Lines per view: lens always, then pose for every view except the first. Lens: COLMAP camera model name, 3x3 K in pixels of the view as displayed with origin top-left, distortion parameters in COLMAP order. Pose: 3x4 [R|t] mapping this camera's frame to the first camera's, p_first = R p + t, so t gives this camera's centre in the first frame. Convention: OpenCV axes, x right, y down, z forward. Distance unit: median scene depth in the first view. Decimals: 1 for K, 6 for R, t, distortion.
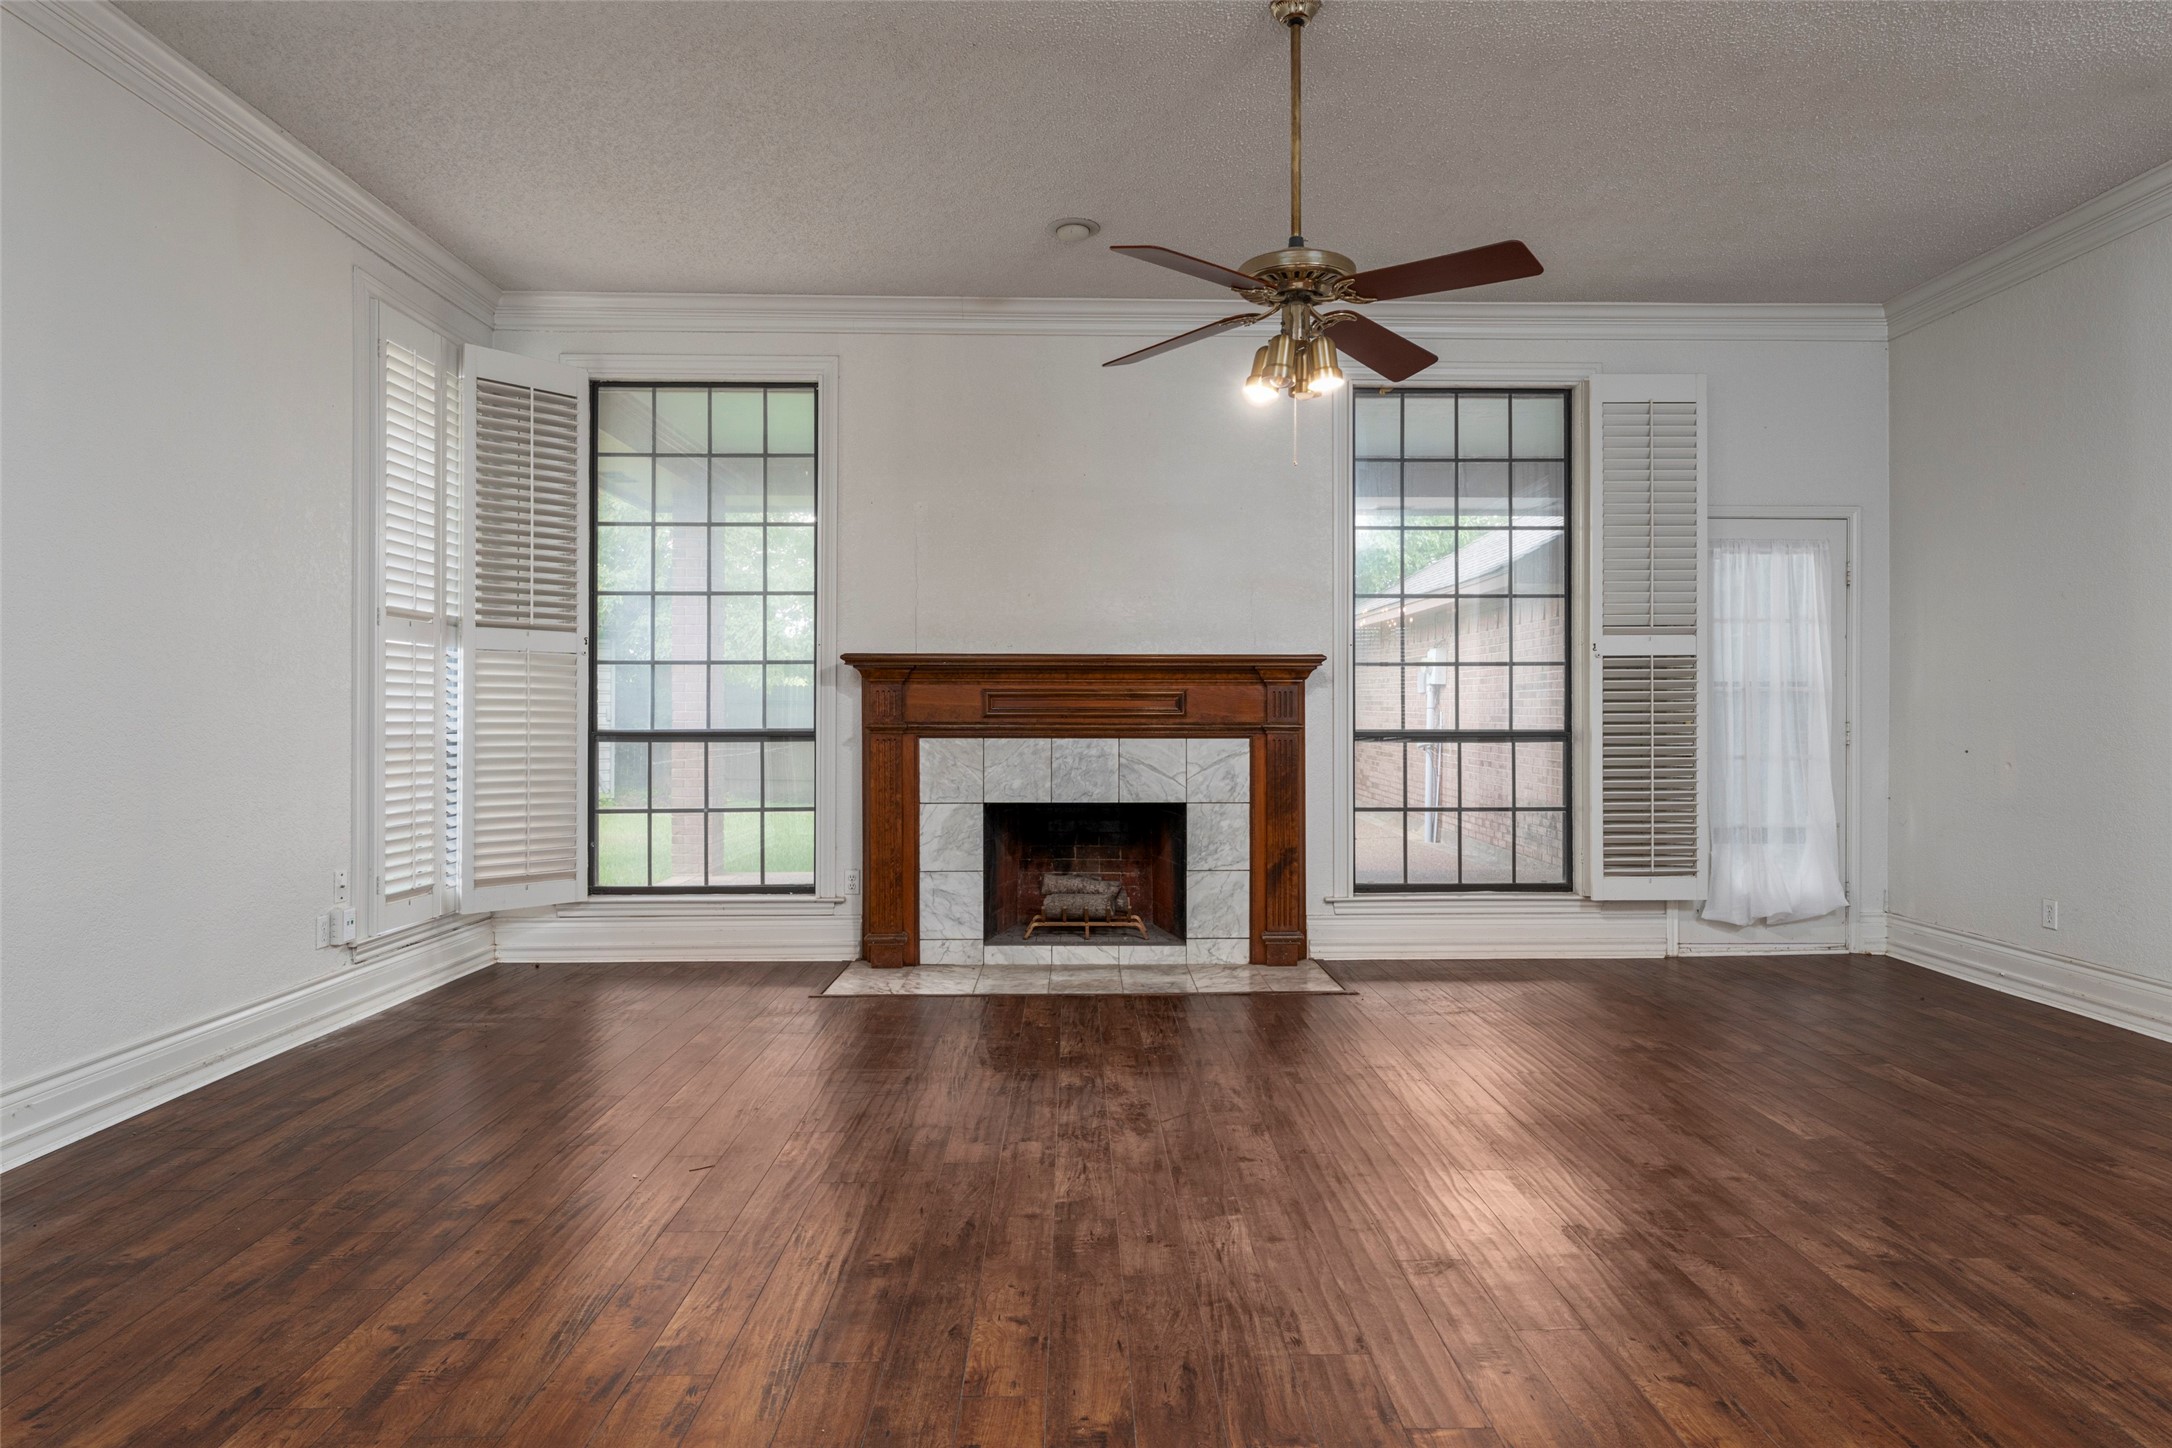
lens RADIAL K [[1203.7, 0, 1097.4], [0, 1203.7, 717.4], [0, 0, 1]] dist [0.002457, -0.000104]
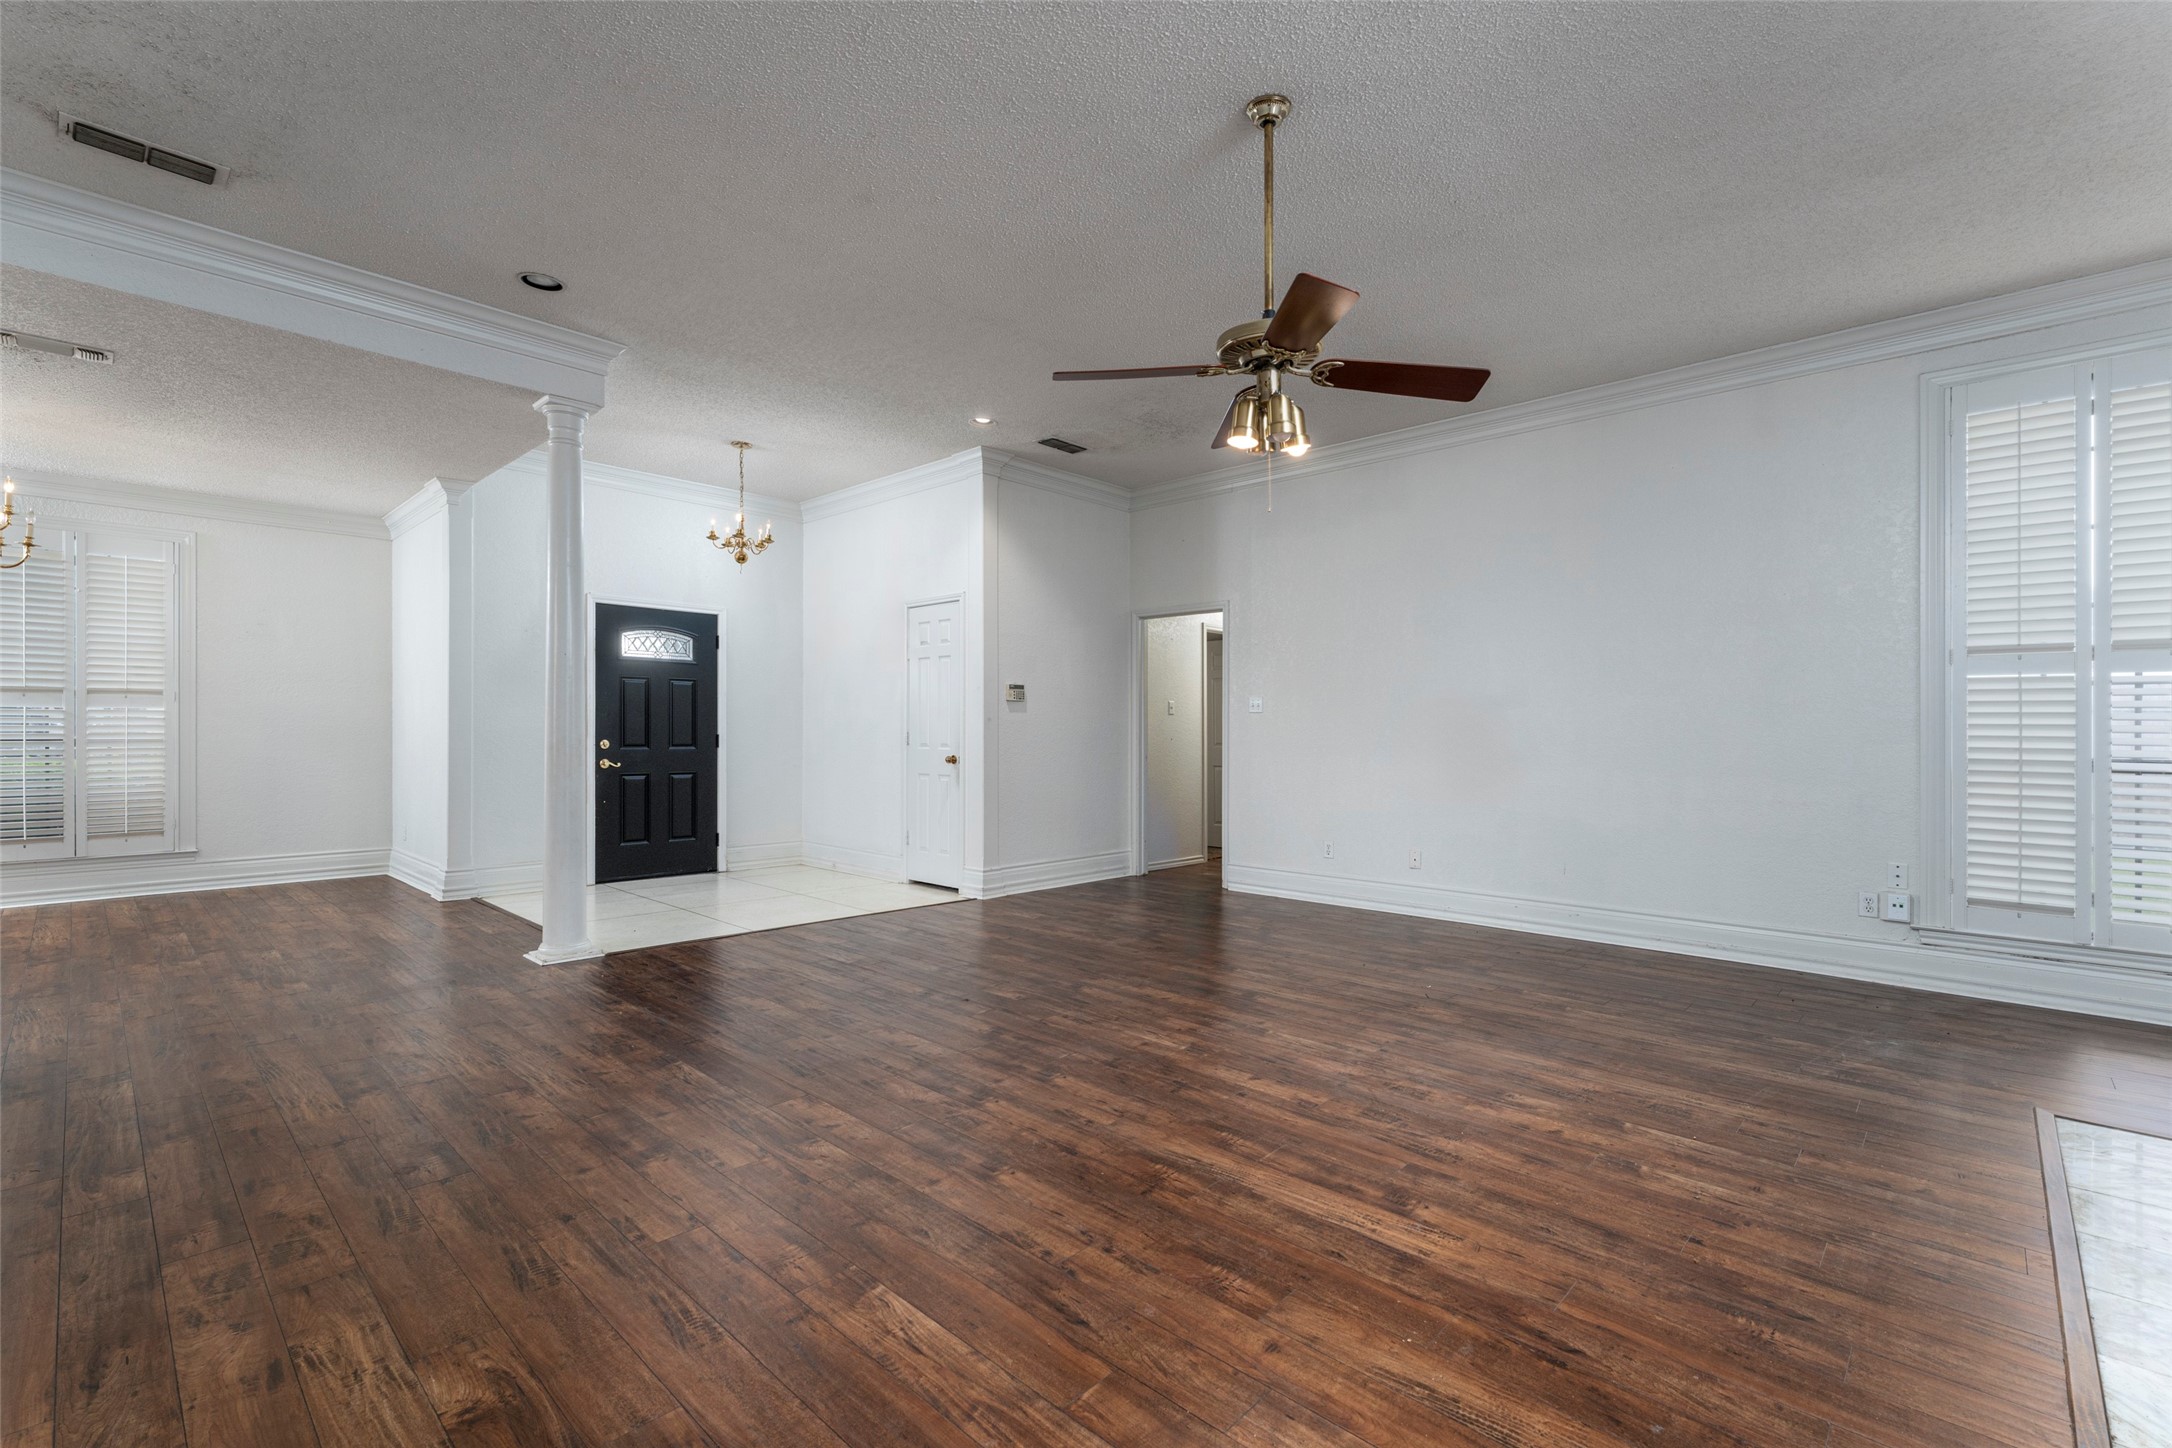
lens RADIAL K [[964.2, 0, 1119.6], [0, 964.2, 749.3], [0, 0, 1]] dist [-0.002353, -0.000462]
pose [[-0.675490, 0.003682, -0.737360, 0.662657], [-0.015179, 0.999706, 0.018897, 0.000990], [0.737213, 0.023958, -0.675236, 1.074011]]
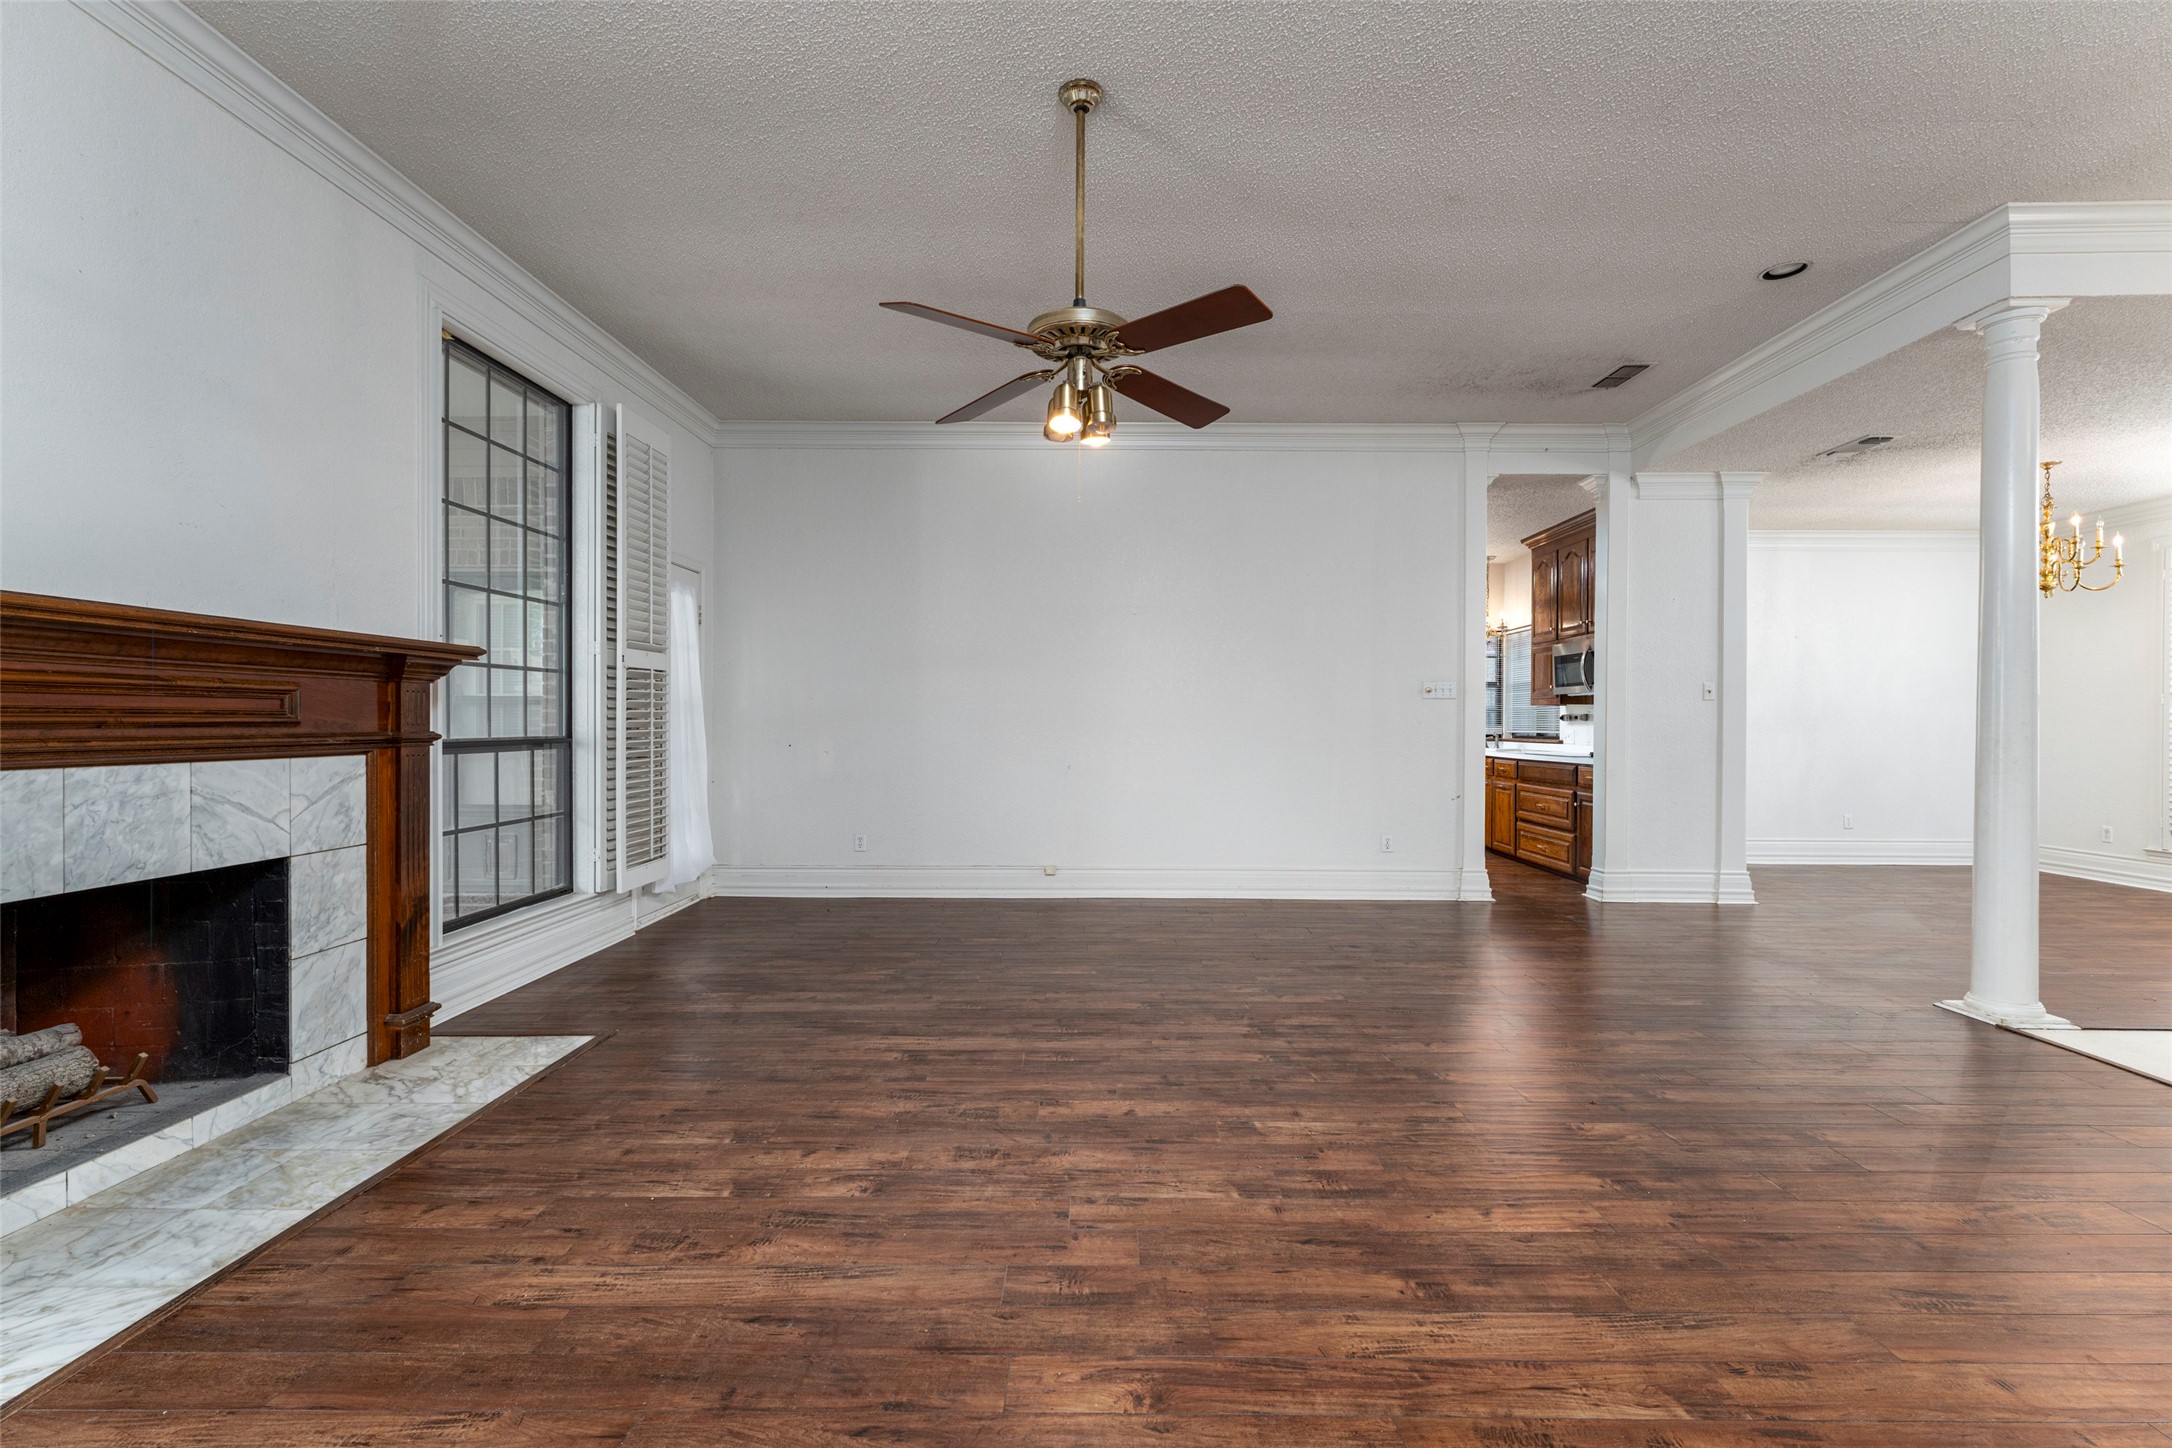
lens RADIAL K [[964.2, 0, 1074.4], [0, 964.2, 726.0], [0, 0, 1]] dist [-0.002353, -0.000462]
pose [[0.048286, -0.005543, 0.998818, -0.532075], [0.005012, 0.999973, 0.005307, -0.000481], [-0.998821, 0.004750, 0.048313, 0.686300]]
